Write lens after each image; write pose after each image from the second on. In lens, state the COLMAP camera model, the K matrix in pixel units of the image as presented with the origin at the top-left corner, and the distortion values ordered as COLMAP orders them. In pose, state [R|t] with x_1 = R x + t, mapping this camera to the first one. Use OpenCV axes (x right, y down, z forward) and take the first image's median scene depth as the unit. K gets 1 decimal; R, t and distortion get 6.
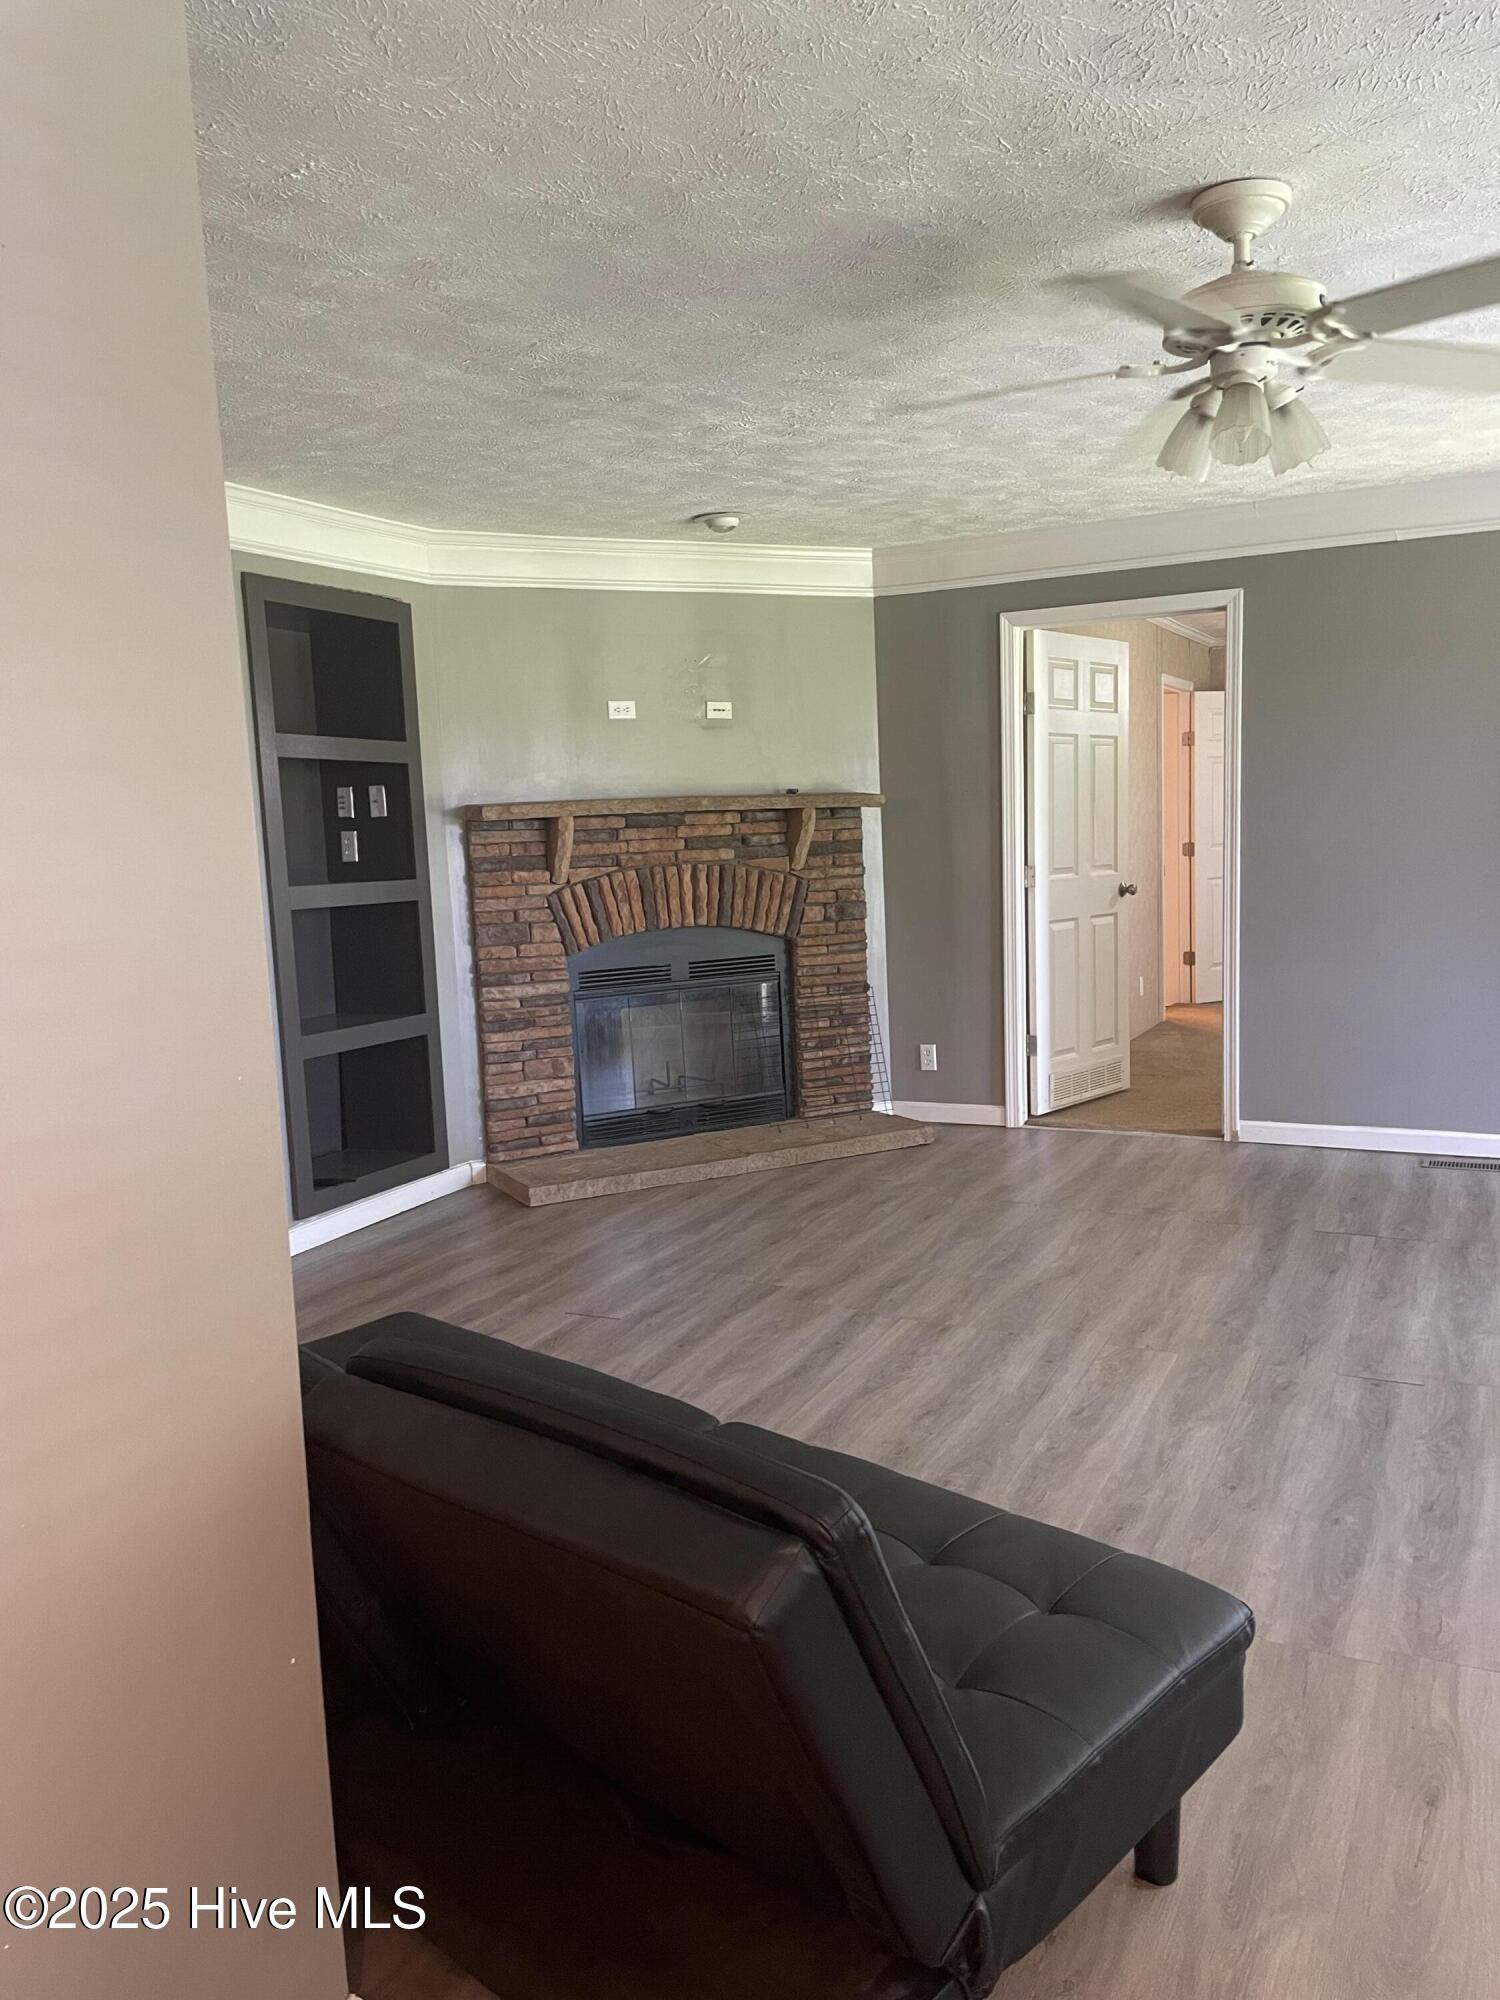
lens RADIAL K [[1546.0, 0, 750.0], [0, 1546.0, 1000.0], [0, 0, 1]] dist [0.076130, -0.097289]
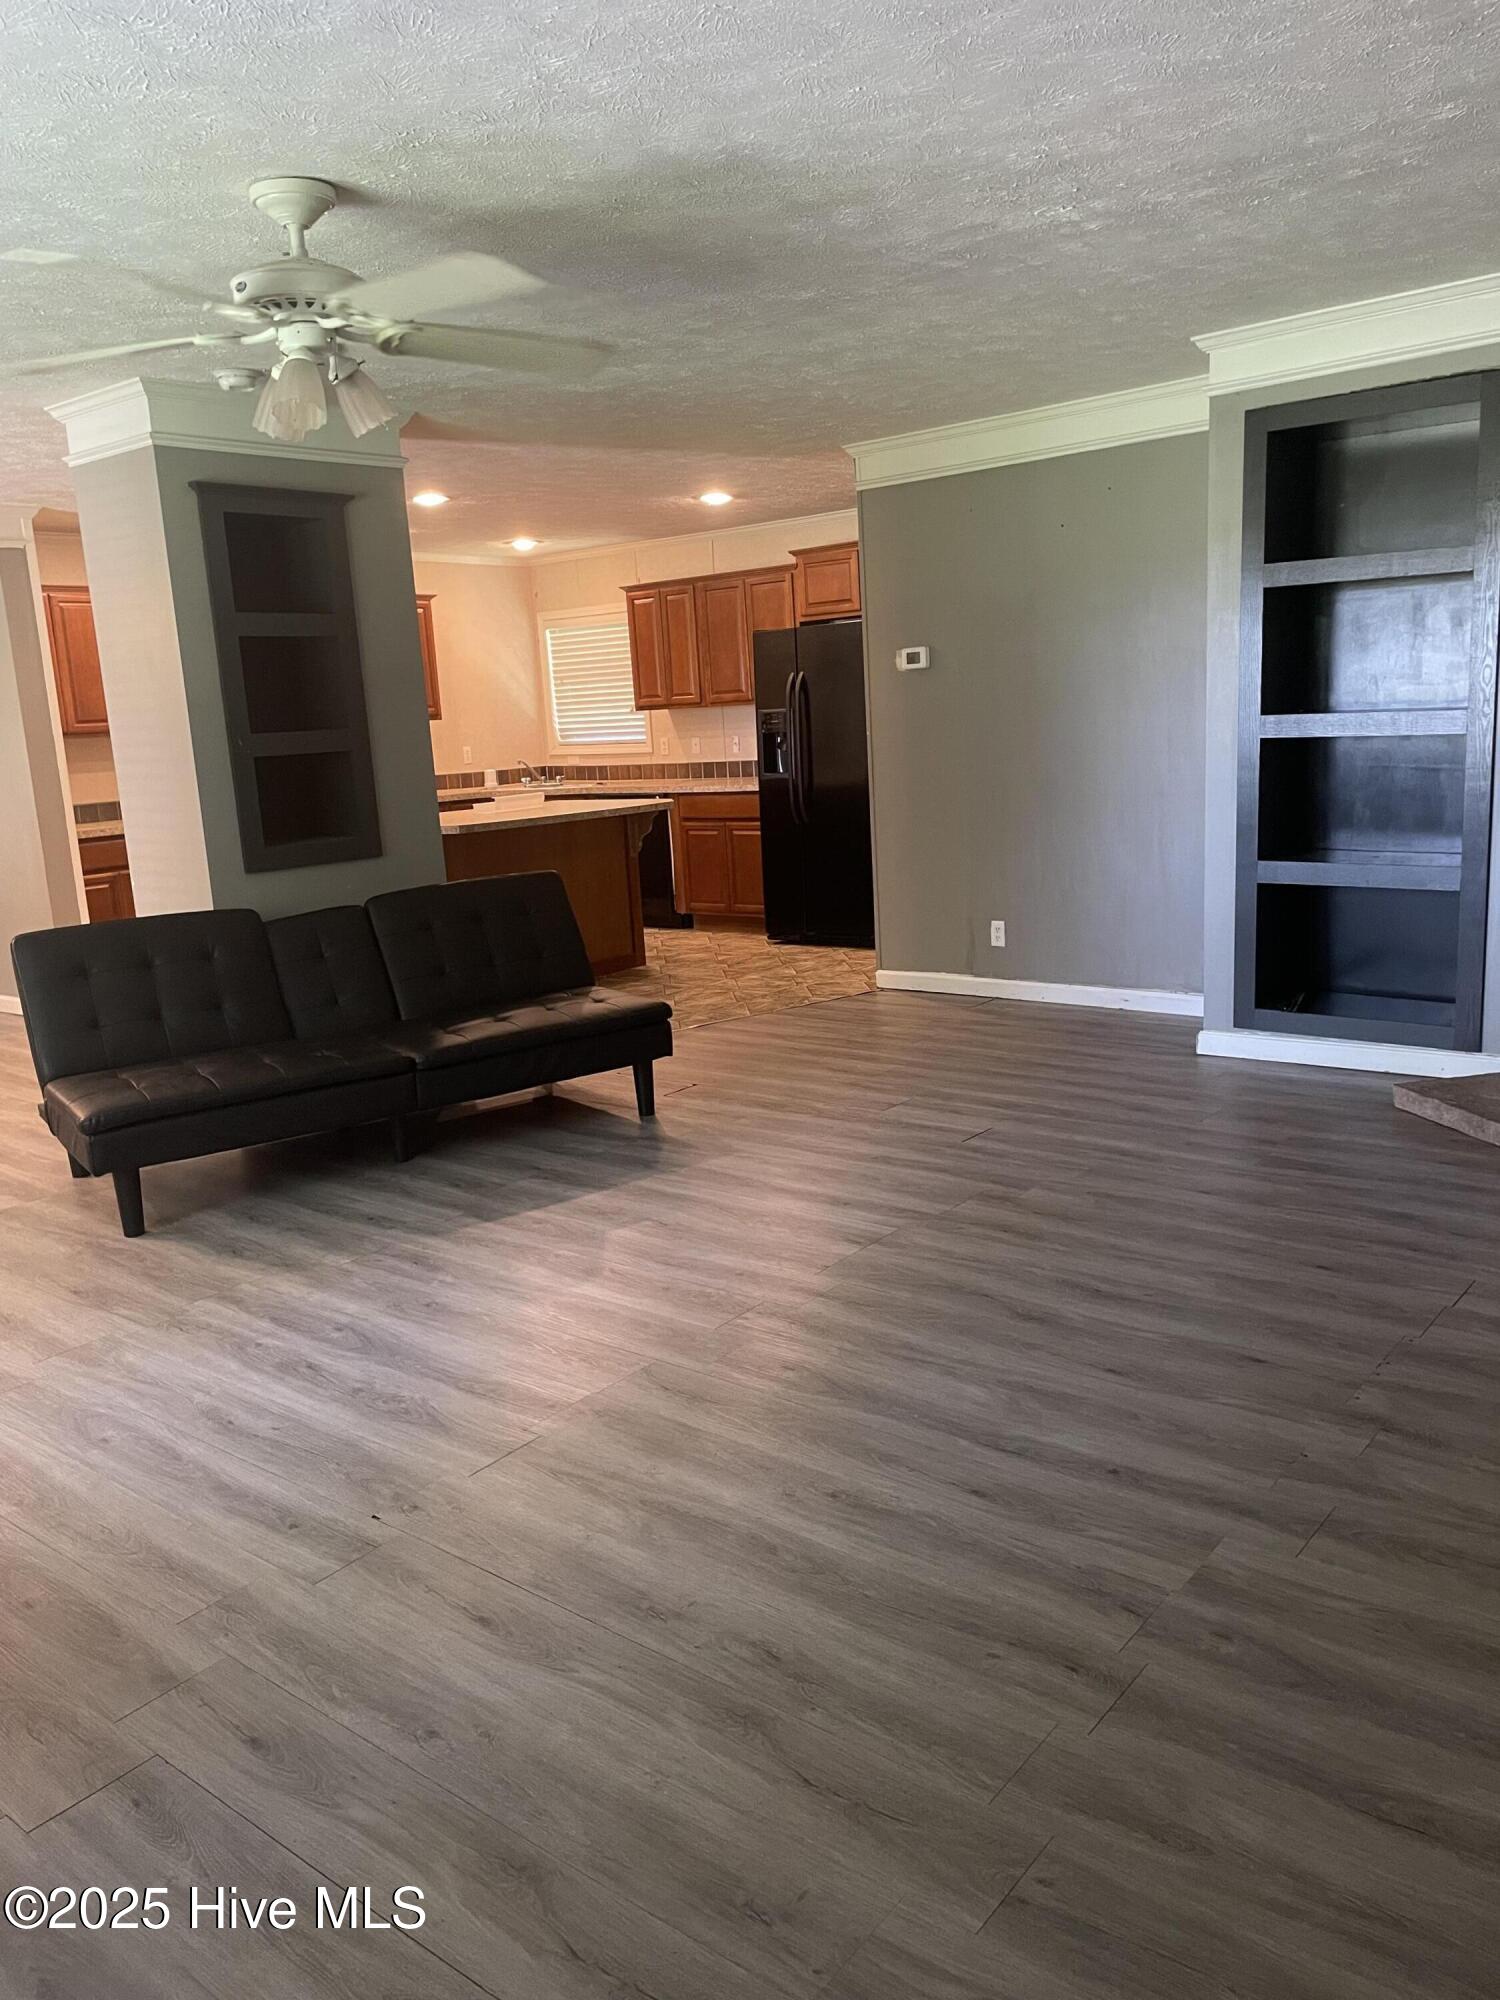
lens RADIAL K [[1546.0, 0, 750.0], [0, 1546.0, 1000.0], [0, 0, 1]] dist [0.076130, -0.097289]
pose [[-0.235098, 0.240697, -0.941698, 0.898453], [-0.047699, 0.964828, 0.258517, -0.157266], [0.970801, 0.105695, -0.215348, 1.008865]]
